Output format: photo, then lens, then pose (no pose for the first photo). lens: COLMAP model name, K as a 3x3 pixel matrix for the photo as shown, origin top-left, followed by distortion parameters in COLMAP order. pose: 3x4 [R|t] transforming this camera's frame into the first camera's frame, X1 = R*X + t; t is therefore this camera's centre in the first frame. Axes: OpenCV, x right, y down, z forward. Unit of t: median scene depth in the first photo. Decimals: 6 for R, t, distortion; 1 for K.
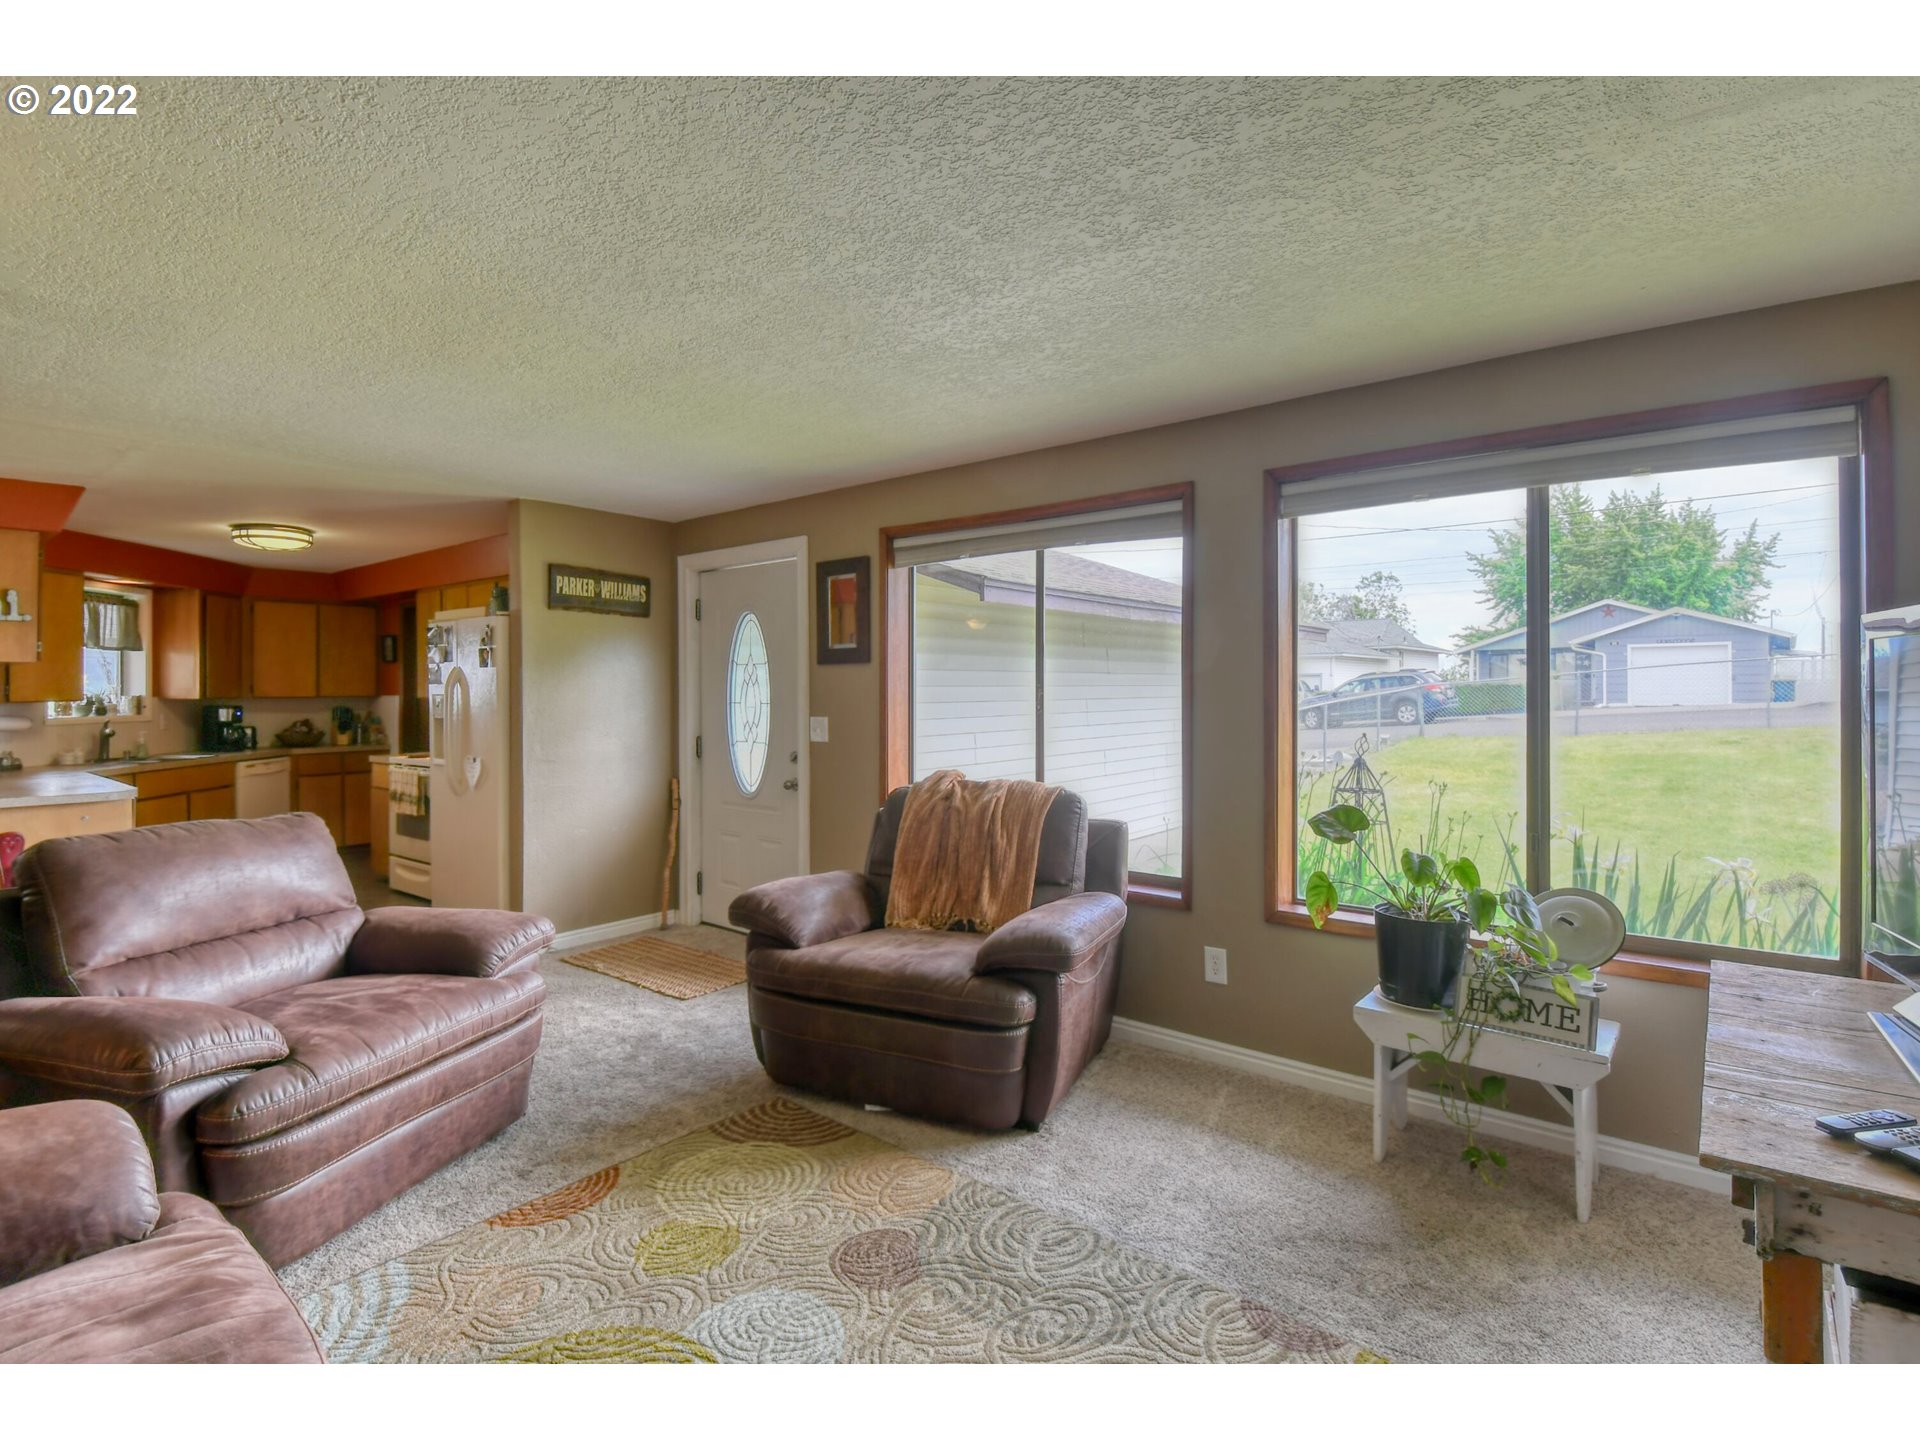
lens RADIAL K [[966.4, 0, 907.9], [0, 966.4, 693.6], [0, 0, 1]] dist [0.016521, -0.000462]
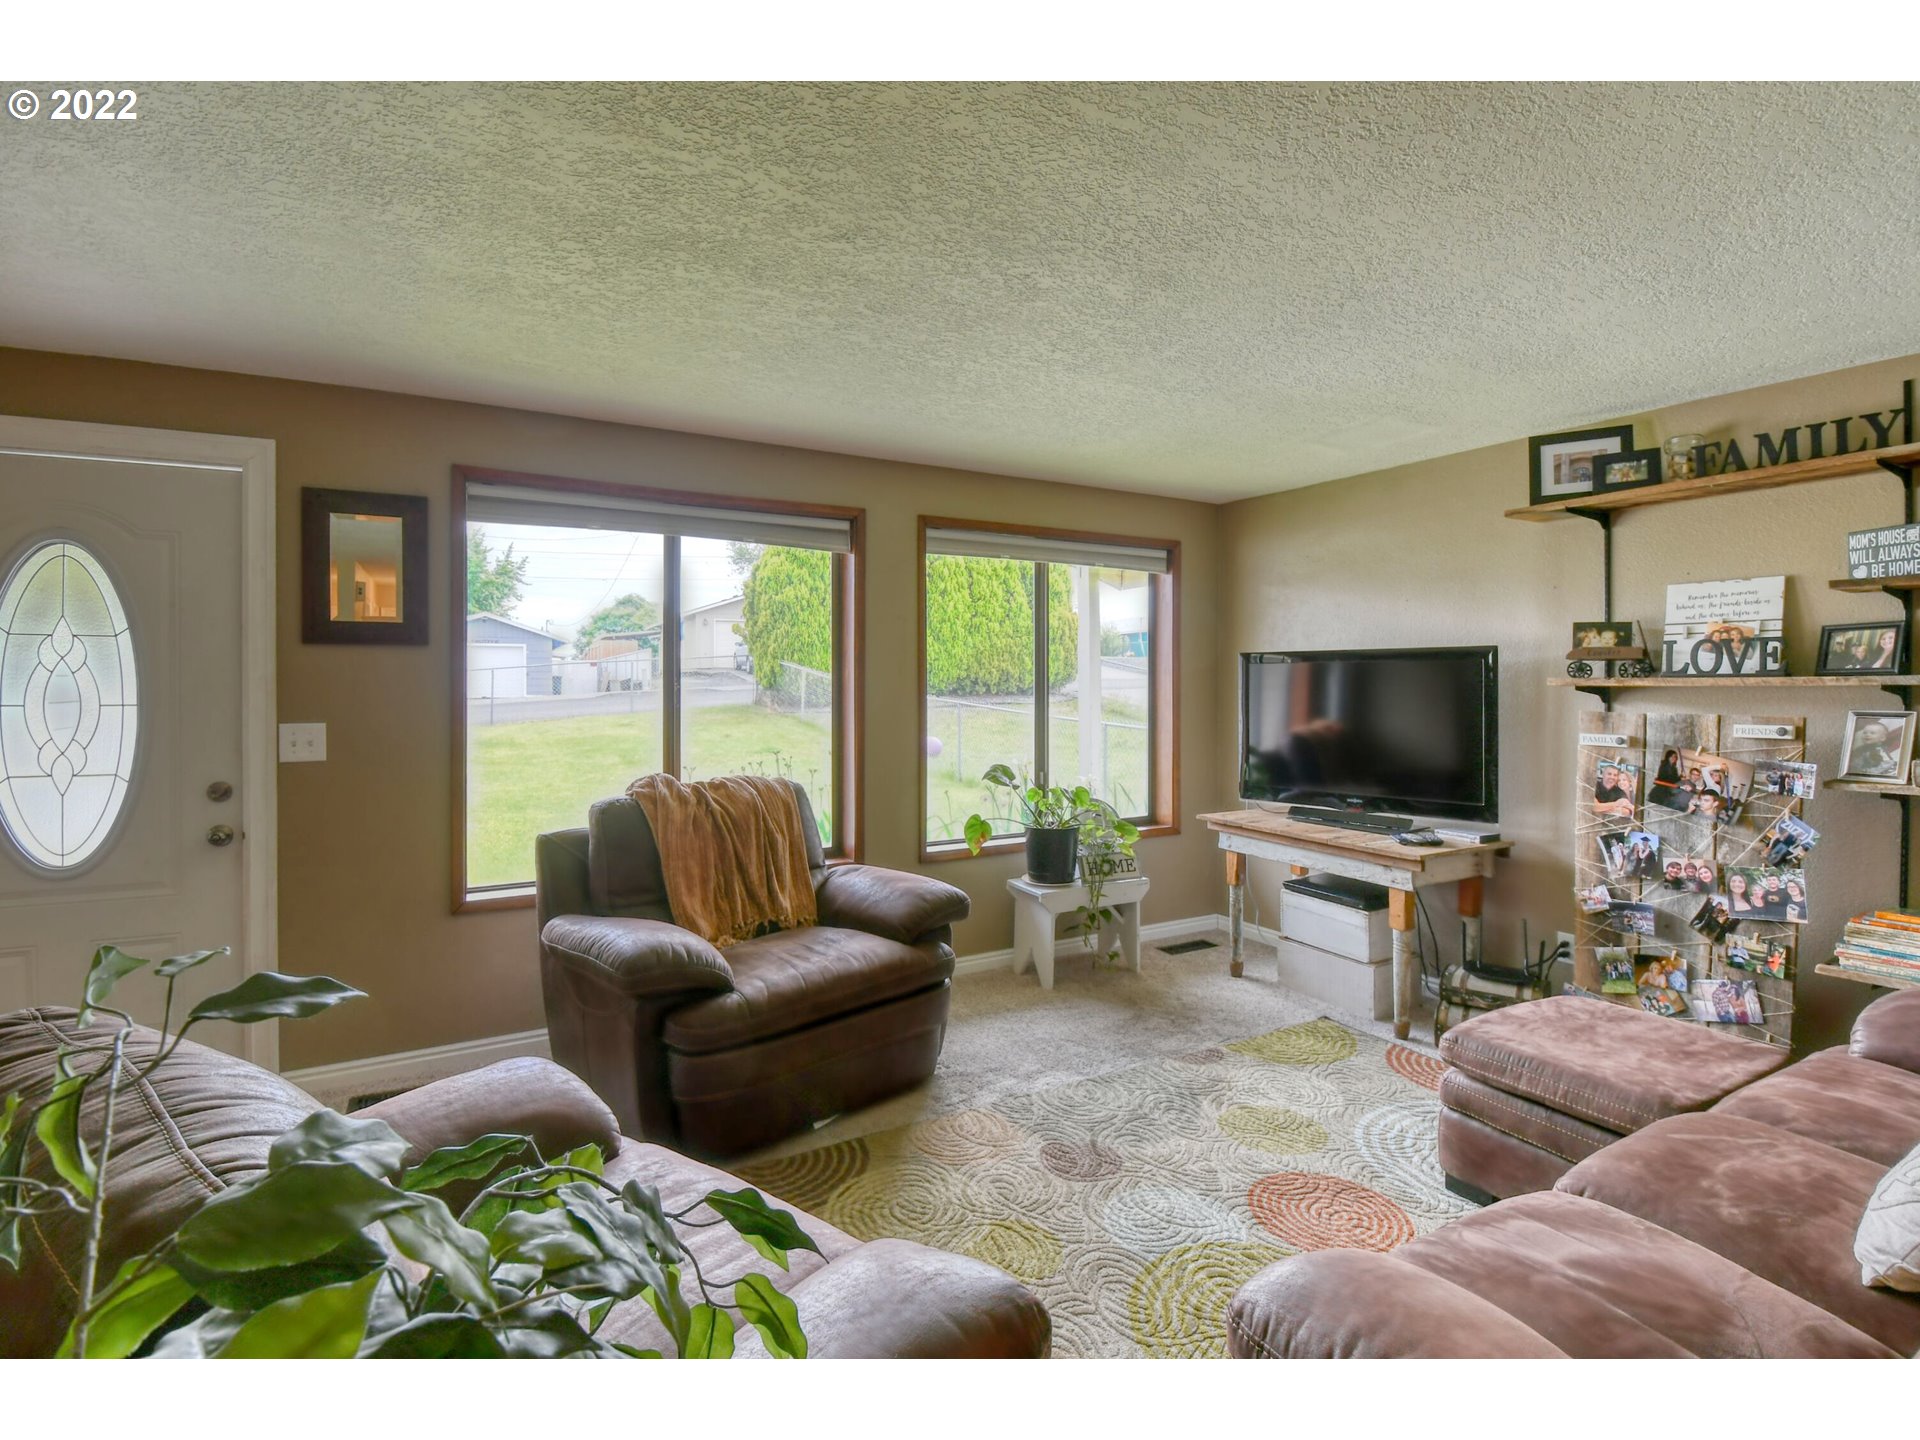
lens RADIAL K [[966.4, 0, 995.7], [0, 966.4, 688.5], [0, 0, 1]] dist [0.016521, -0.000462]
pose [[0.297805, -0.001977, 0.954625, -0.430983], [-0.000420, 0.999997, 0.002202, -0.000710], [-0.954627, -0.001057, 0.297803, 0.267654]]
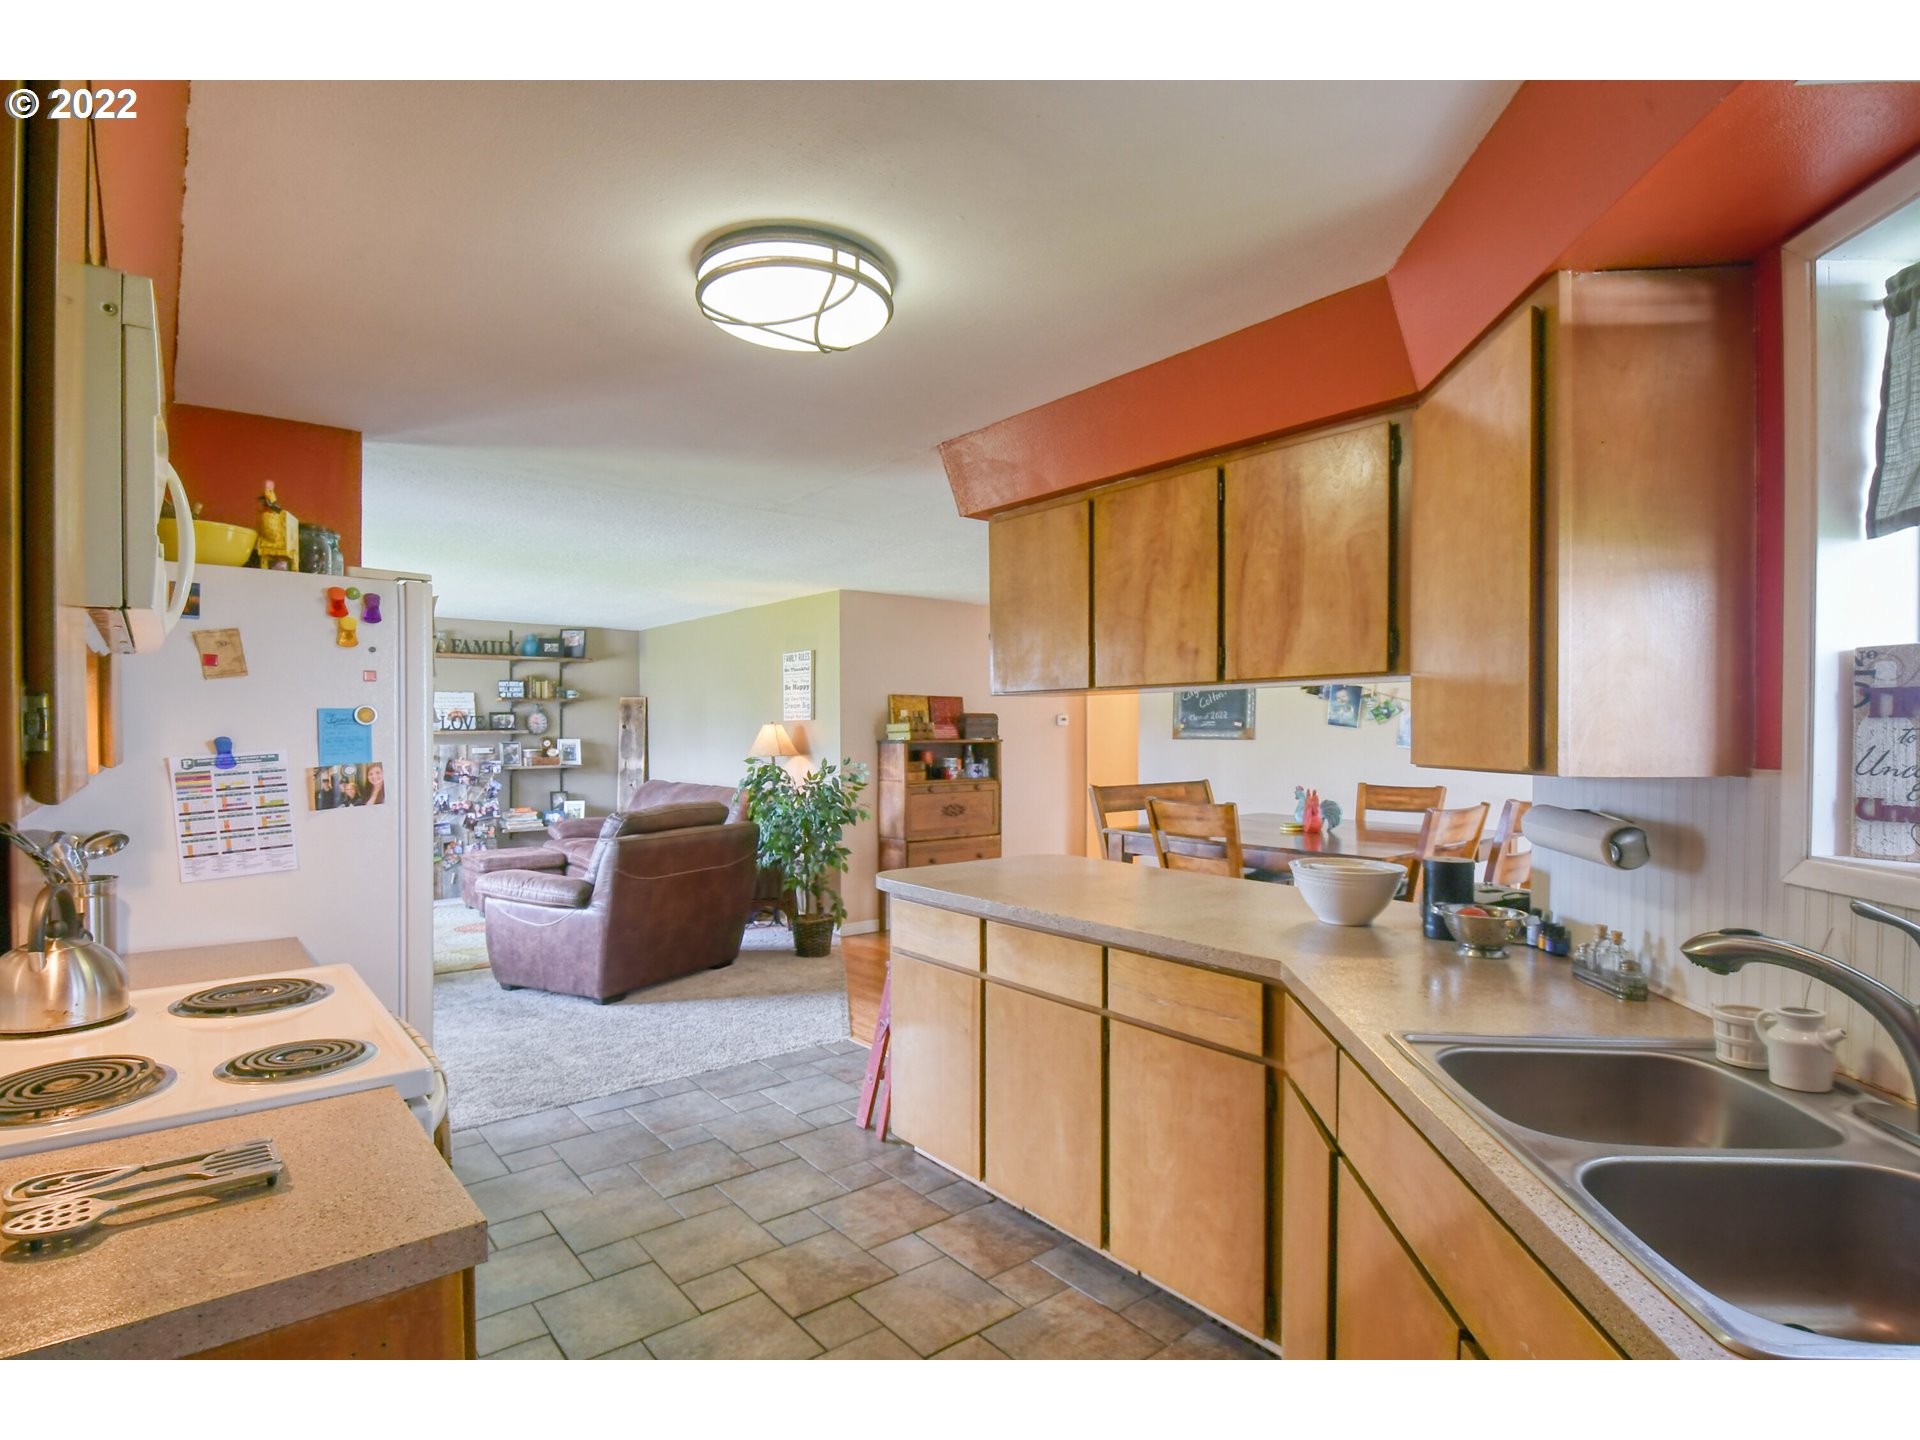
lens RADIAL K [[966.4, 0, 972.1], [0, 966.4, 756.0], [0, 0, 1]] dist [0.016521, -0.000462]
pose [[-0.990089, -0.000297, 0.140441, -0.693553], [0.003187, 0.999693, 0.024581, -0.001309], [-0.140405, 0.024785, -0.989784, 1.240939]]
